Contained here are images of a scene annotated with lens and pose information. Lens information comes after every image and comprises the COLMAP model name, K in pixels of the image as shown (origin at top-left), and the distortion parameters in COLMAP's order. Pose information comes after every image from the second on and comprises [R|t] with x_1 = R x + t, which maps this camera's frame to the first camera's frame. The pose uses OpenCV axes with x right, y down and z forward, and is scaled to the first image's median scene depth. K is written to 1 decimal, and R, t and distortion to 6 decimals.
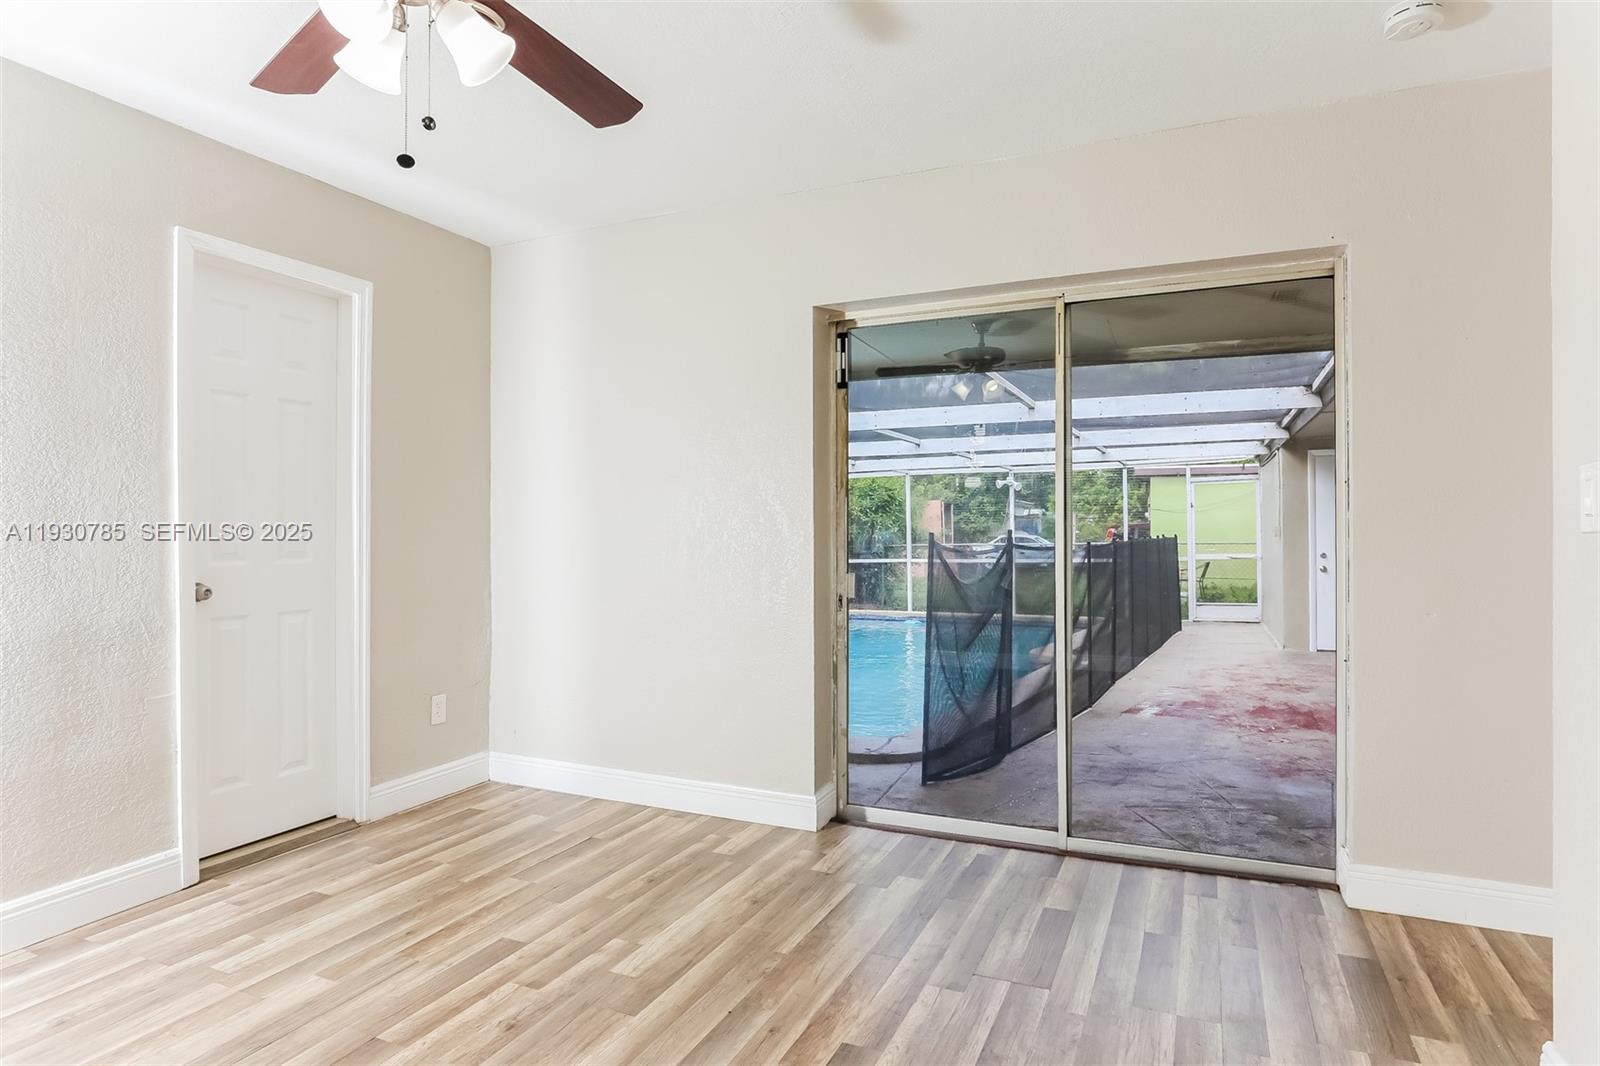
lens RADIAL K [[907.3, 0, 803.8], [0, 907.3, 535.1], [0, 0, 1]] dist [0.002511, 0.001769]
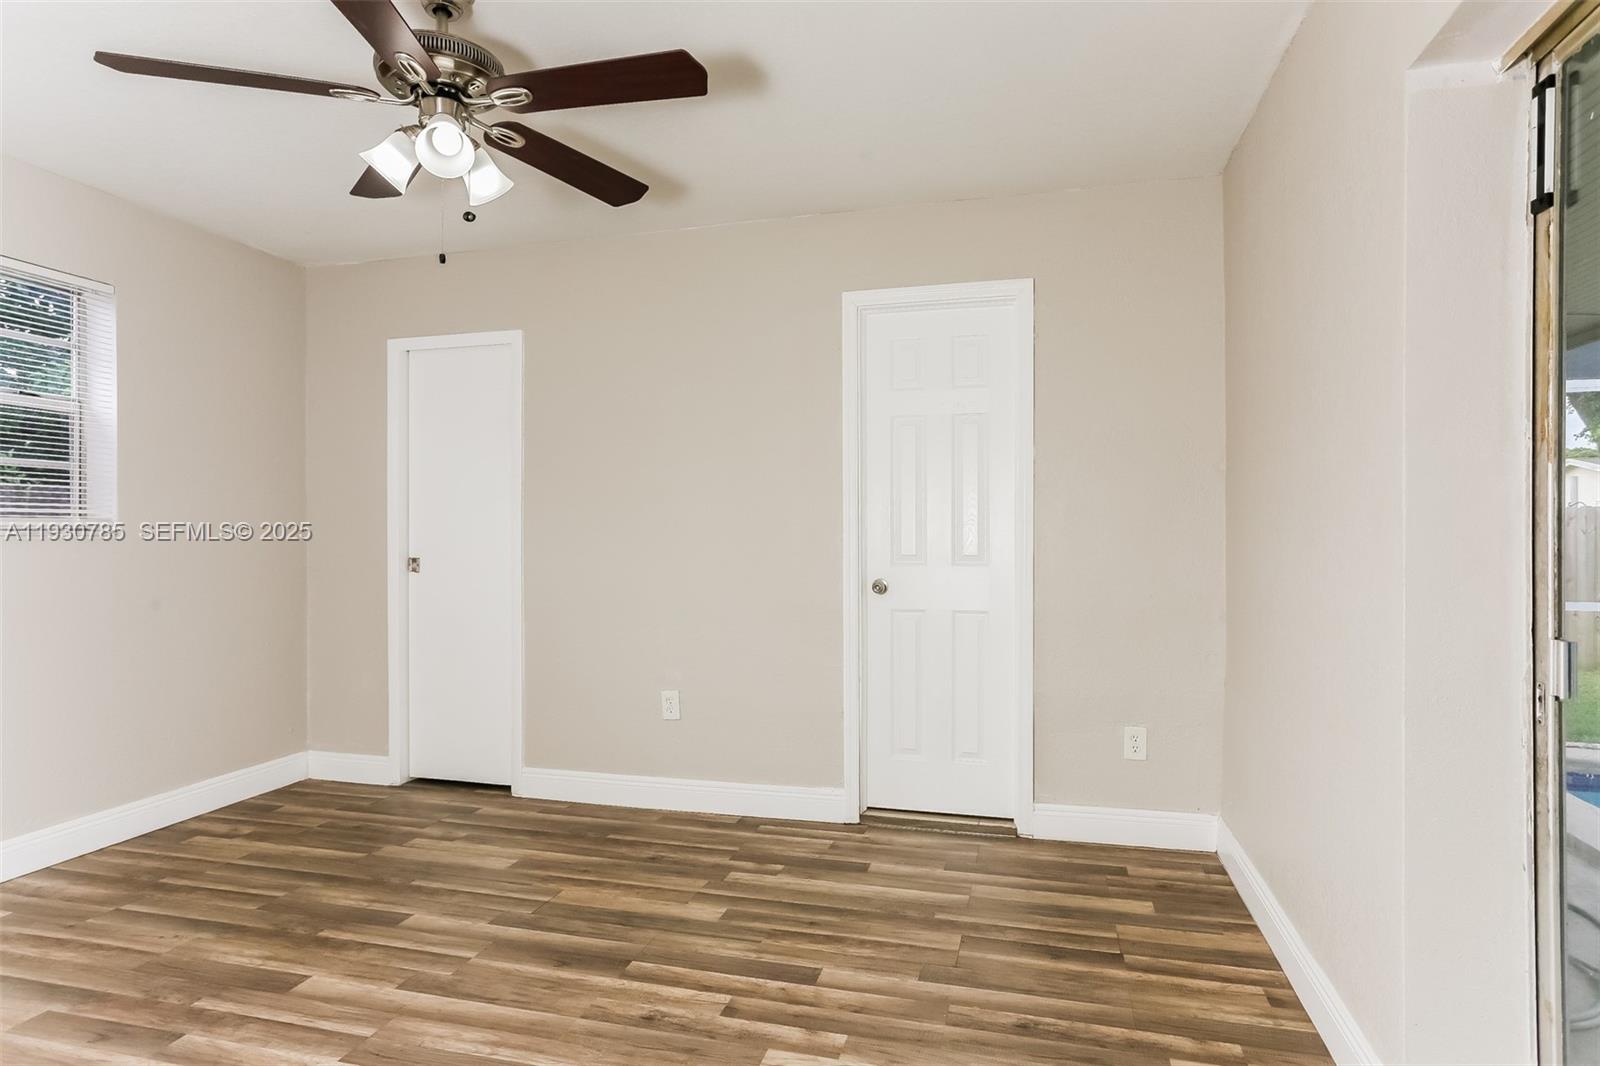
lens RADIAL K [[907.3, 0, 799.2], [0, 907.3, 538.9], [0, 0, 1]] dist [0.002511, 0.001769]
pose [[0.153374, 0.008767, -0.988129, 0.531073], [-0.001584, 0.999962, 0.008627, -0.012064], [0.988167, 0.000242, 0.153382, 0.738575]]
